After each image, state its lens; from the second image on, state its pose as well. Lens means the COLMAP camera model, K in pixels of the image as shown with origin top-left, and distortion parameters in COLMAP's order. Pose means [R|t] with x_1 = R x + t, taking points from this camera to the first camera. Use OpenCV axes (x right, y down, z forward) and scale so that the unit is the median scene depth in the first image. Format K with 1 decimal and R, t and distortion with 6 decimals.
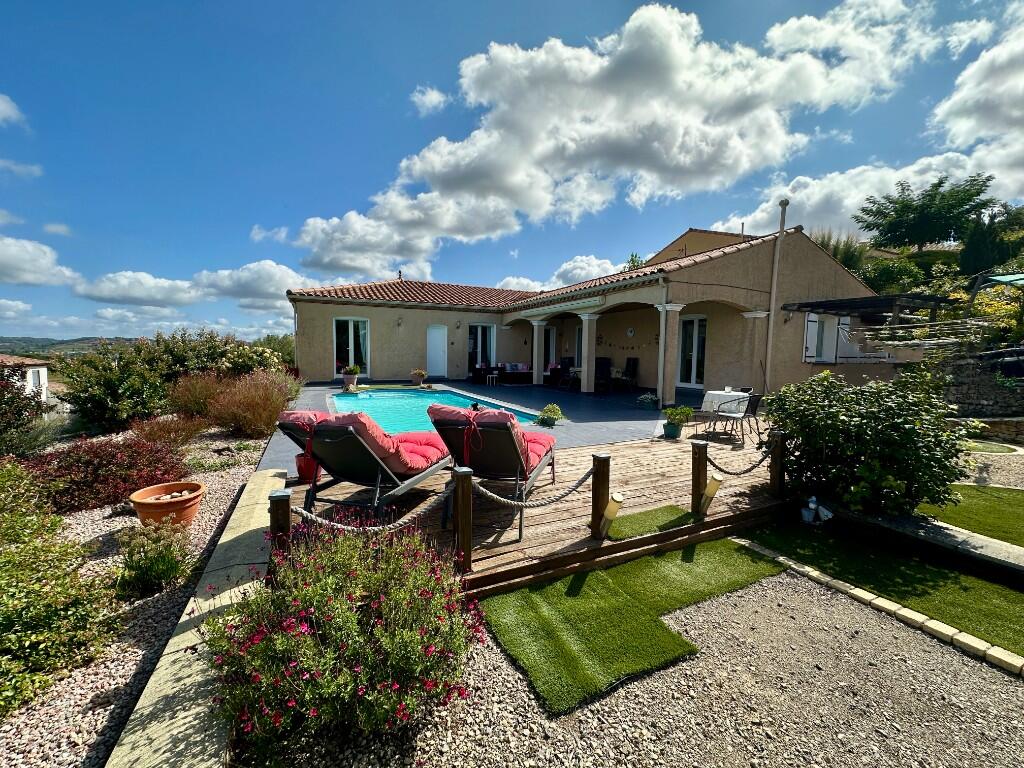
lens RADIAL K [[406.1, 0, 513.5], [0, 406.1, 384.1], [0, 0, 1]] dist [0.000467, 0.000315]
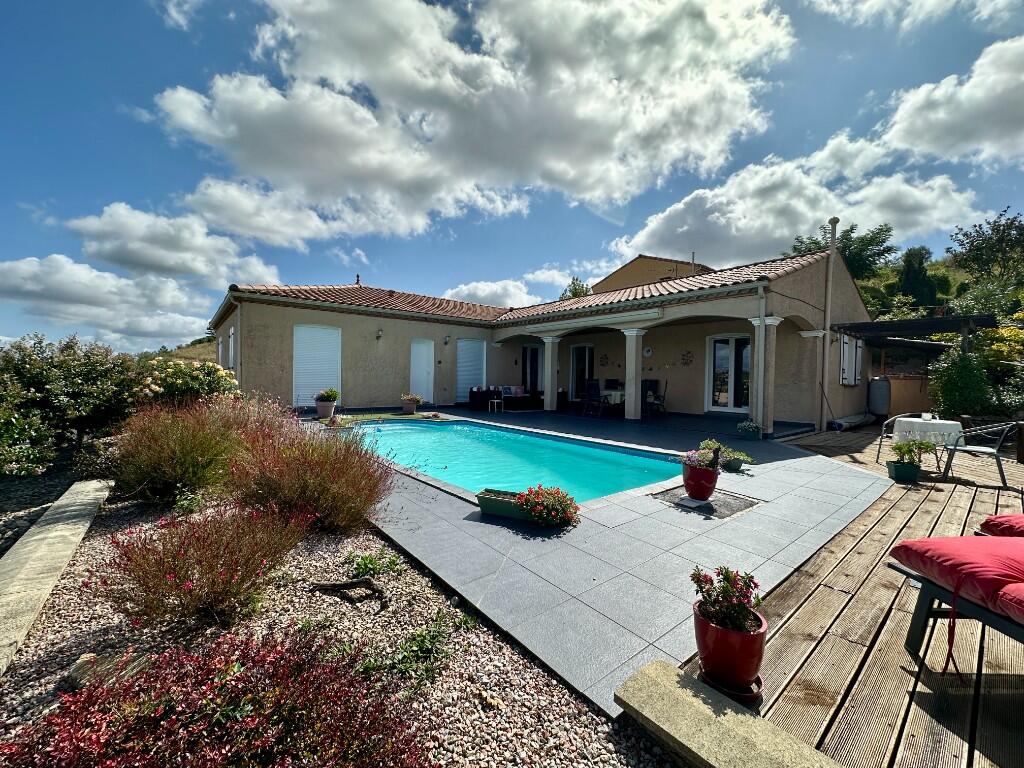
lens RADIAL K [[406.1, 0, 513.8], [0, 406.1, 384.5], [0, 0, 1]] dist [0.000467, 0.000315]
pose [[0.972260, -0.001240, 0.233899, -0.244379], [0.014253, 0.998442, -0.053955, -0.009484], [-0.233468, 0.055792, 0.970763, 0.199694]]
